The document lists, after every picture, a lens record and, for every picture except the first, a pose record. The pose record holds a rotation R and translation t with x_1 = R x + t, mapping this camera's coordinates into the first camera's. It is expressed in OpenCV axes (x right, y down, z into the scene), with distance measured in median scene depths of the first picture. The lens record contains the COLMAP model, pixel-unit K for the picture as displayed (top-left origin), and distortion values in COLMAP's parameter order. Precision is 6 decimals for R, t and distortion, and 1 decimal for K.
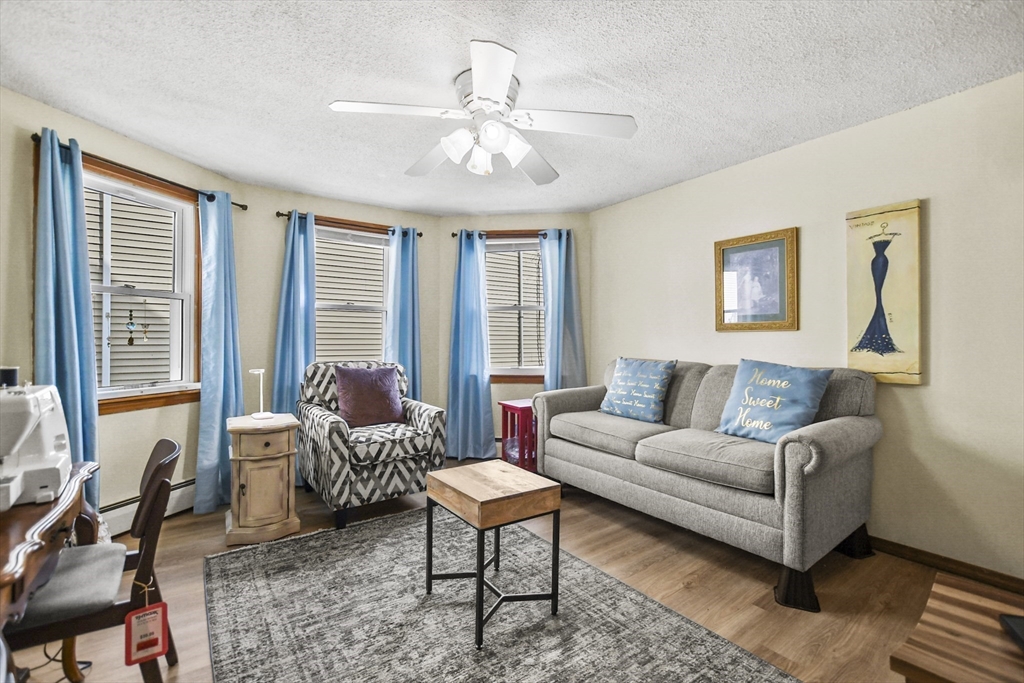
lens RADIAL K [[454.8, 0, 509.2], [0, 454.8, 342.8], [0, 0, 1]] dist [-0.019013, 0.009338]
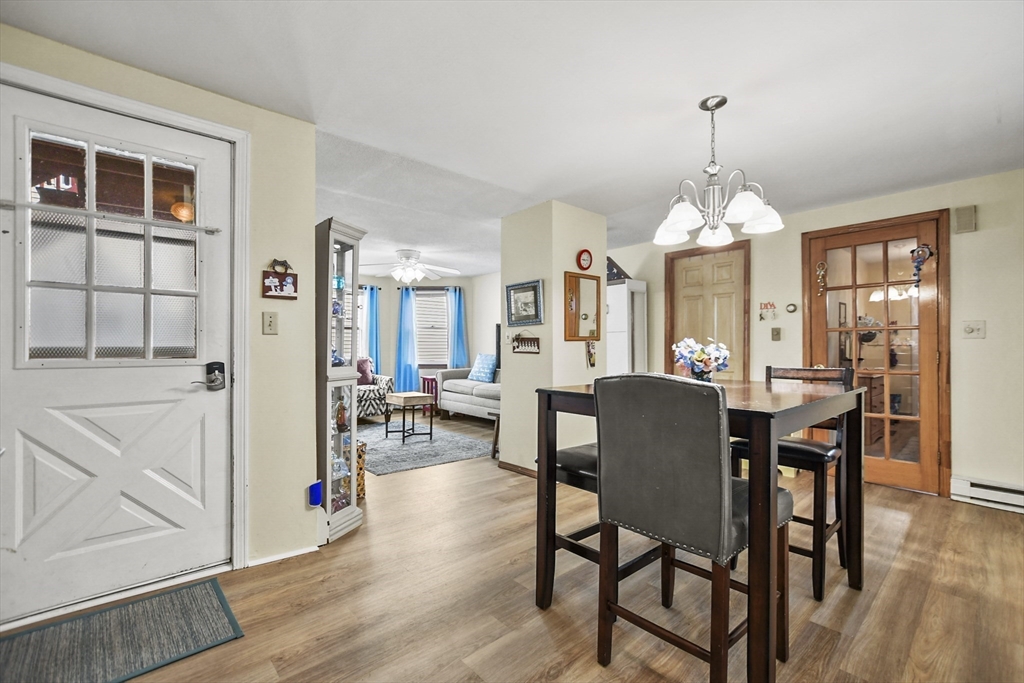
lens RADIAL K [[454.8, 0, 509.2], [0, 454.8, 342.8], [0, 0, 1]] dist [-0.019013, 0.009338]
pose [[0.994430, -0.000134, 0.105397, 0.184976], [0.001219, 0.999947, -0.010224, 0.003941], [-0.105390, 0.010295, 0.994378, -1.239923]]
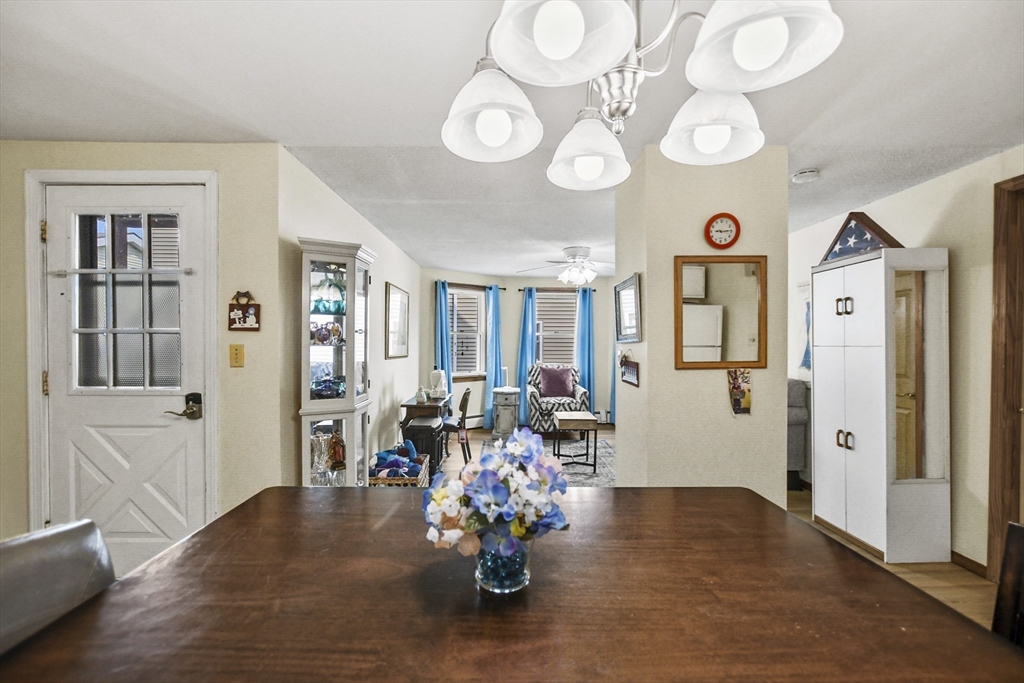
lens RADIAL K [[454.8, 0, 509.2], [0, 454.8, 342.8], [0, 0, 1]] dist [-0.019013, 0.009338]
pose [[0.819131, 0.002348, -0.573601, 0.701327], [-0.000378, 0.999994, 0.003553, -0.064917], [0.573606, -0.002694, 0.819127, -0.781536]]
